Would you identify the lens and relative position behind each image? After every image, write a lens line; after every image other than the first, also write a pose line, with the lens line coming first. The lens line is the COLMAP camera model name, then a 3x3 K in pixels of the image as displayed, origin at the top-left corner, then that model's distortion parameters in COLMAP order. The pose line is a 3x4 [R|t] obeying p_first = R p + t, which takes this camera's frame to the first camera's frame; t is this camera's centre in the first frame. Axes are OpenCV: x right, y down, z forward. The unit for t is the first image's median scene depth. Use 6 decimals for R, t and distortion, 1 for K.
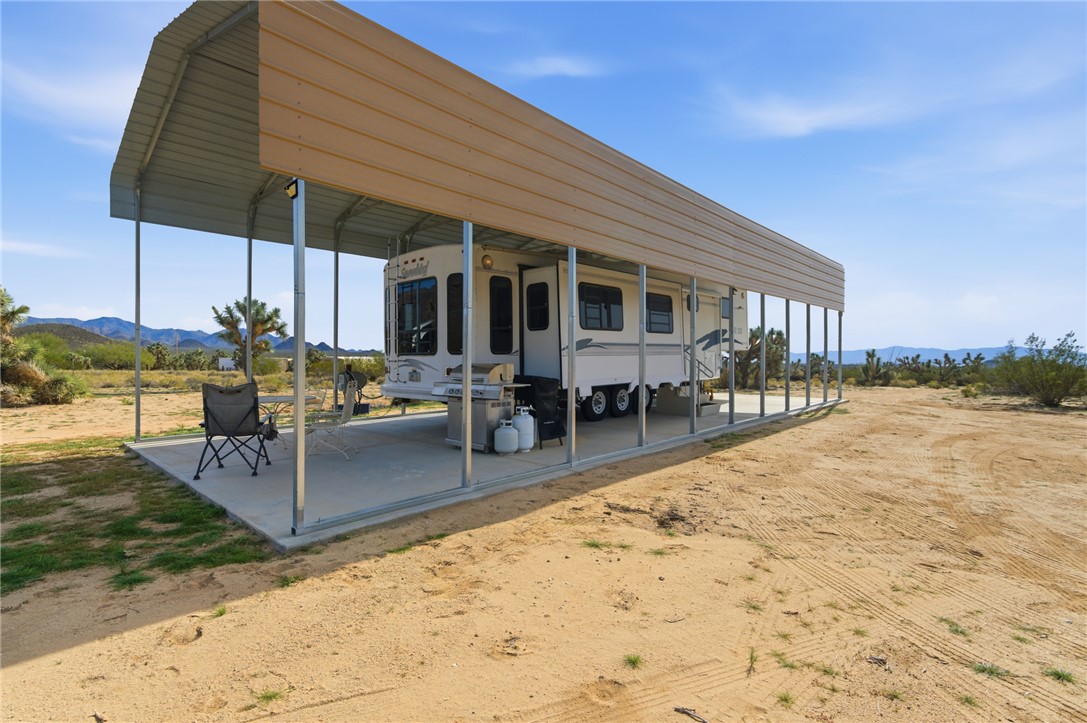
lens RADIAL K [[503.8, 0, 543.5], [0, 503.8, 361.5], [0, 0, 1]] dist [0.010727, 0.000054]
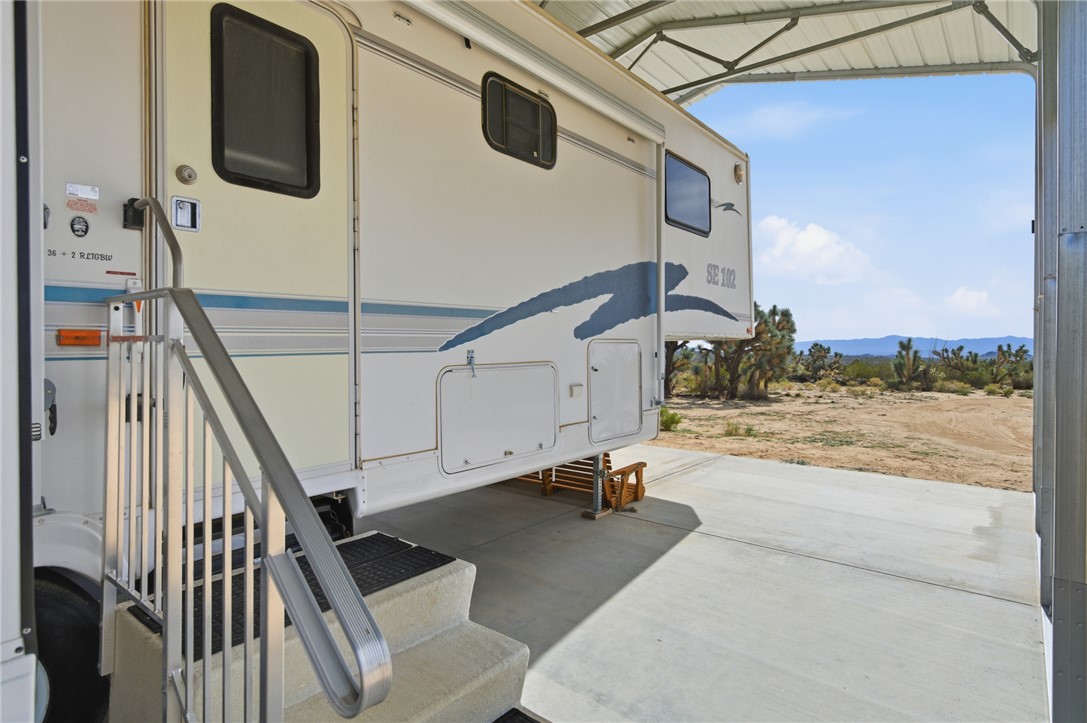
lens RADIAL K [[591.4, 0, 542.4], [0, 591.4, 341.8], [0, 0, 1]] dist [0.003667, 0.000196]
pose [[0.997503, 0.004338, 0.070495, 0.082098], [-0.003211, 0.999865, -0.016092, -0.004673], [-0.070555, 0.015826, 0.997382, 0.213234]]
